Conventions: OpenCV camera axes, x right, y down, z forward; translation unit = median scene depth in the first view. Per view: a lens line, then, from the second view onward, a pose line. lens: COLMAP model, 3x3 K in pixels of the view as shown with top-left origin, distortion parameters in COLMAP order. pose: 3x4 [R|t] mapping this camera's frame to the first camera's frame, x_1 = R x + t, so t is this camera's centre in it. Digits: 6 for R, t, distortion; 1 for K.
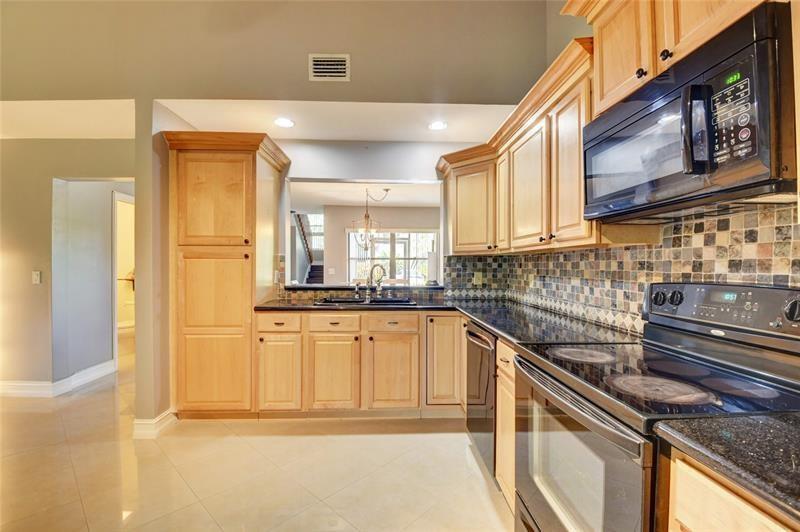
lens RADIAL K [[350.5, 0, 400.0], [0, 350.5, 266.0], [0, 0, 1]] dist [0.001776, -0.016969]
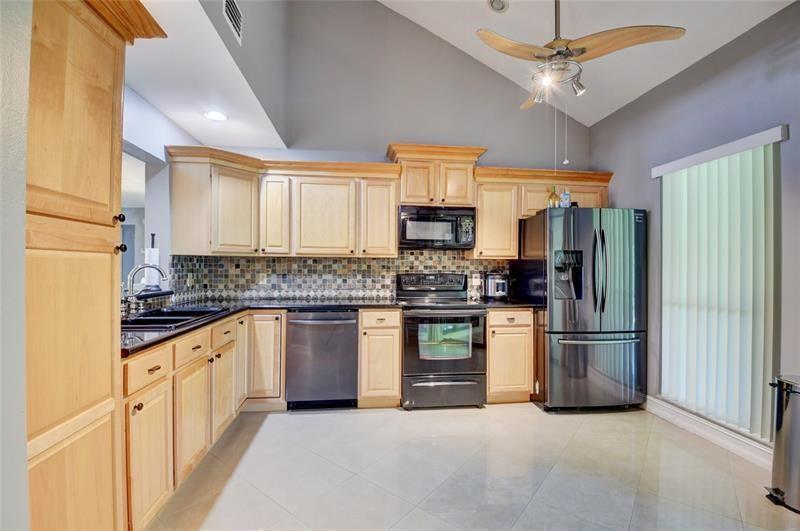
lens RADIAL K [[350.5, 0, 400.0], [0, 350.5, 265.5], [0, 0, 1]] dist [0.001776, -0.016969]
pose [[-0.080182, 0.000423, 0.996780, -1.398387], [-0.004955, 0.999987, -0.000823, -0.008943], [-0.996768, -0.005005, -0.080179, 0.962240]]
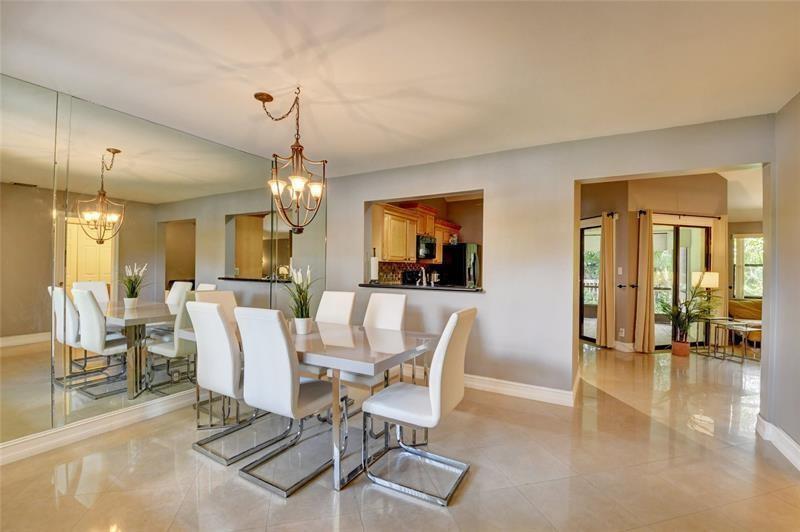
lens RADIAL K [[350.5, 0, 400.0], [0, 350.5, 266.0], [0, 0, 1]] dist [0.001776, -0.016969]
pose [[-0.845353, -0.002937, 0.534200, -1.296939], [-0.005668, 0.999978, -0.003473, -0.006527], [-0.534178, -0.005964, -0.845351, 3.896118]]
